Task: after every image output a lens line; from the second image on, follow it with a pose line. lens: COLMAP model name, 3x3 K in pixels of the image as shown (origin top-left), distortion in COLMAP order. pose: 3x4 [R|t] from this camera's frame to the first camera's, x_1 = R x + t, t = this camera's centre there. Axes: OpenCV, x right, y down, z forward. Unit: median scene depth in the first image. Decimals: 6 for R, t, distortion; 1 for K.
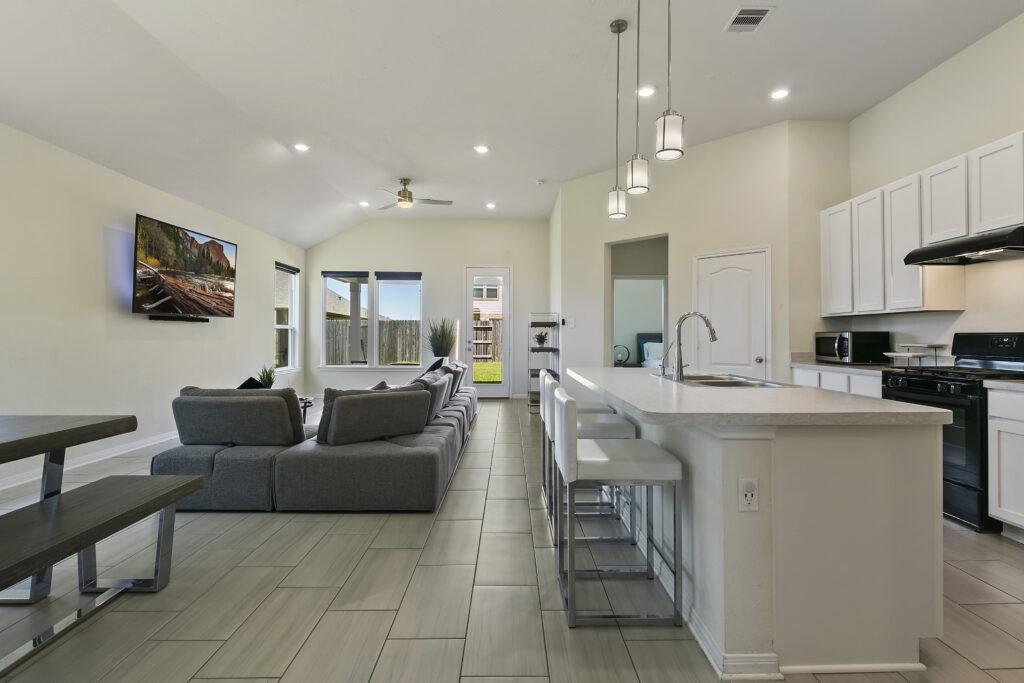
lens RADIAL K [[475.3, 0, 514.0], [0, 475.3, 330.9], [0, 0, 1]] dist [-0.004629, -0.001510]
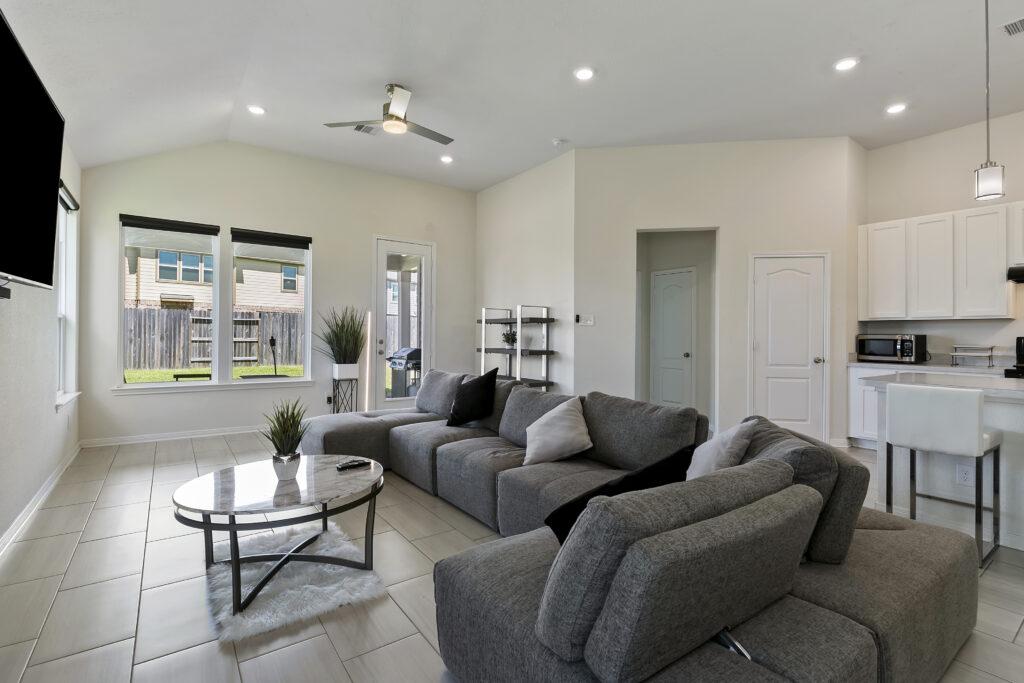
lens RADIAL K [[475.3, 0, 512.5], [0, 475.3, 335.5], [0, 0, 1]] dist [-0.004629, -0.001510]
pose [[0.819628, 0.003486, 0.572886, -0.712365], [-0.013553, 0.999820, 0.013306, 0.001392], [-0.572736, -0.018671, 0.819527, 0.598867]]
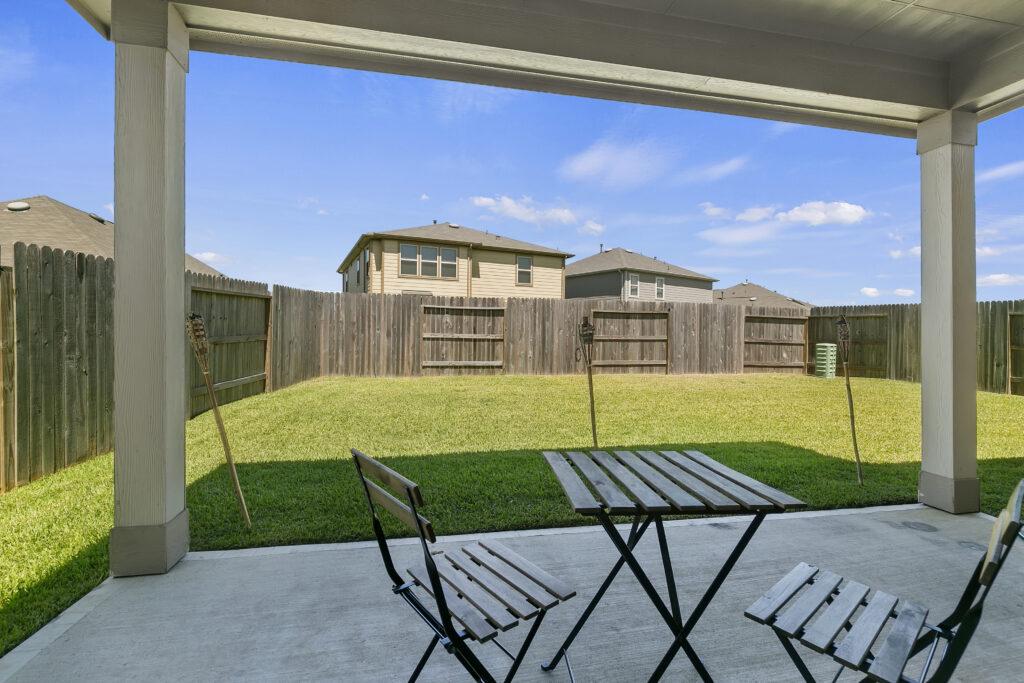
lens RADIAL K [[475.3, 0, 516.1], [0, 475.3, 339.9], [0, 0, 1]] dist [-0.004629, -0.001510]
pose [[0.983296, 0.003992, 0.181967, -0.623111], [-0.008292, 0.999704, 0.022880, 0.066041], [-0.181822, -0.024006, 0.983038, 2.196685]]
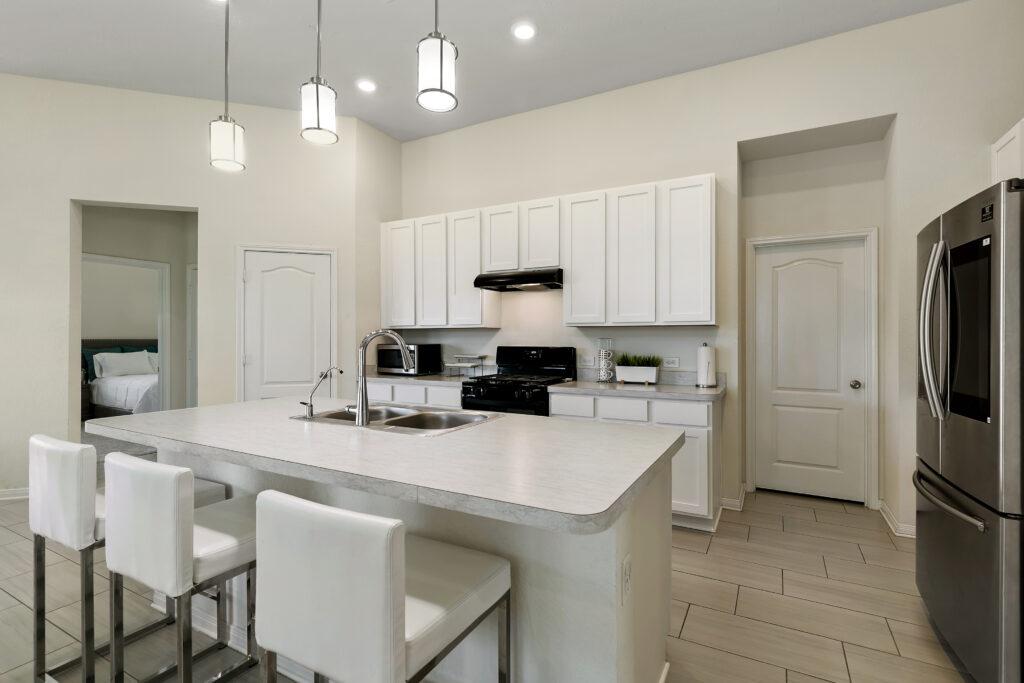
lens RADIAL K [[475.3, 0, 518.7], [0, 475.3, 338.6], [0, 0, 1]] dist [-0.004629, -0.001510]
pose [[0.476247, -0.003839, 0.879303, -0.104825], [-0.008459, 0.999924, 0.008947, -0.022111], [-0.879271, -0.011699, 0.476178, 0.290145]]
